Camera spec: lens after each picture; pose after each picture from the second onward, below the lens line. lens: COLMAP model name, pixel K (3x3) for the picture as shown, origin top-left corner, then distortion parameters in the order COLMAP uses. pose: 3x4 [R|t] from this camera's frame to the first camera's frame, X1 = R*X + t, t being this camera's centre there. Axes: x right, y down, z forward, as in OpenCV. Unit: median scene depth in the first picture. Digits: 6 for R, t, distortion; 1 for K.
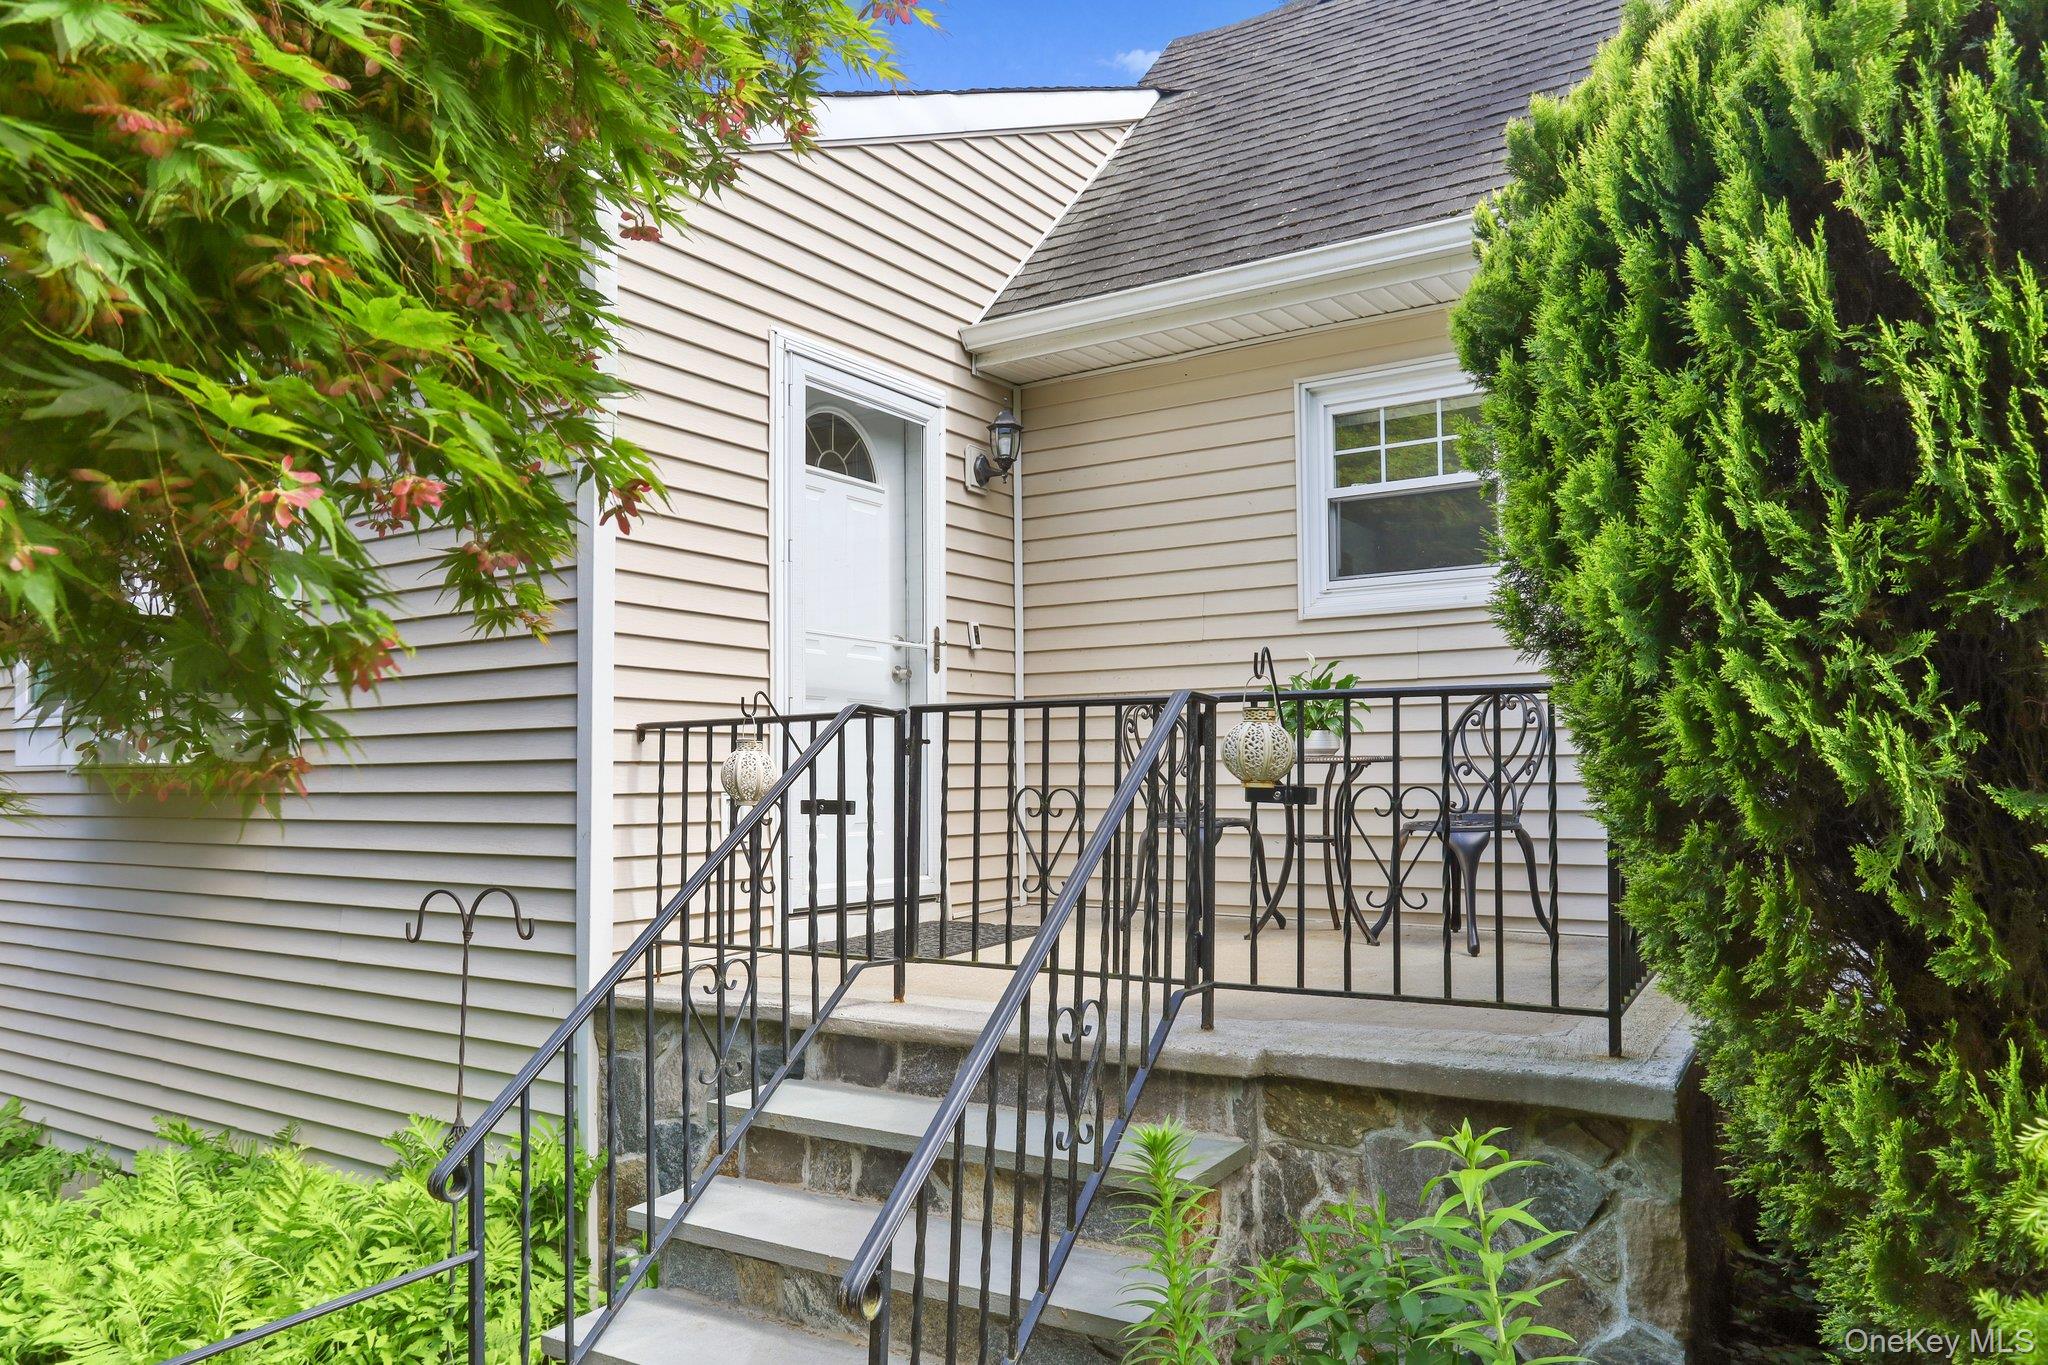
lens RADIAL K [[1396.1, 0, 1024.0], [0, 1396.1, 682.5], [0, 0, 1]] dist [-0.000954, -0.000044]
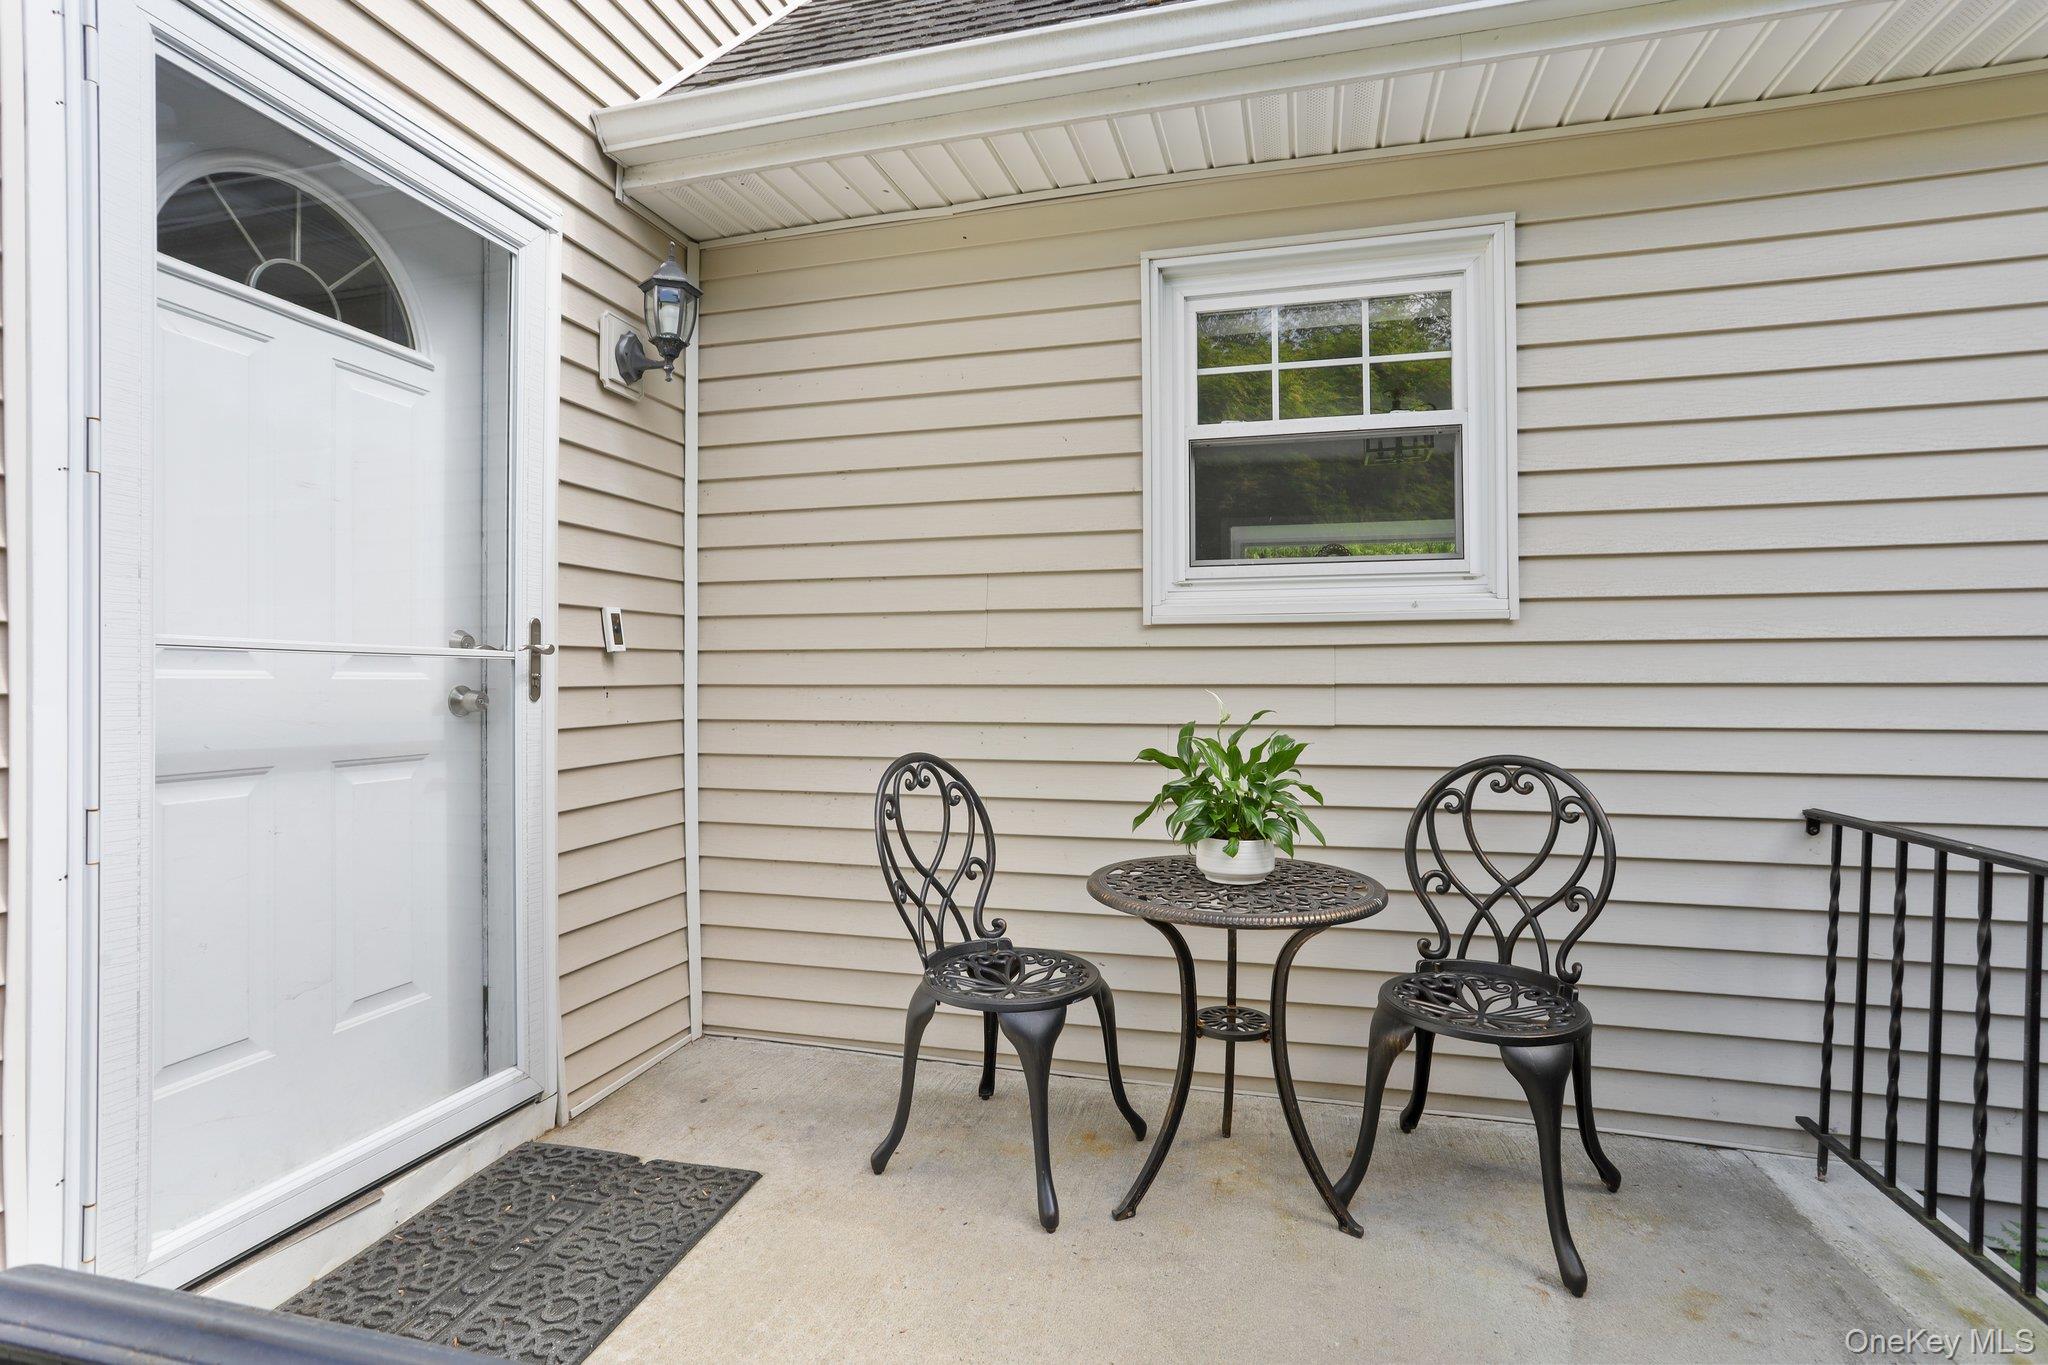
lens RADIAL K [[1001.9, 0, 1028.1], [0, 1001.9, 658.8], [0, 0, 1]] dist [-0.003677, 0.000055]
pose [[0.950455, 0.011017, 0.310666, 0.000929], [-0.025664, 0.998741, 0.043099, -0.046615], [-0.309800, -0.048937, 0.949542, 0.557980]]
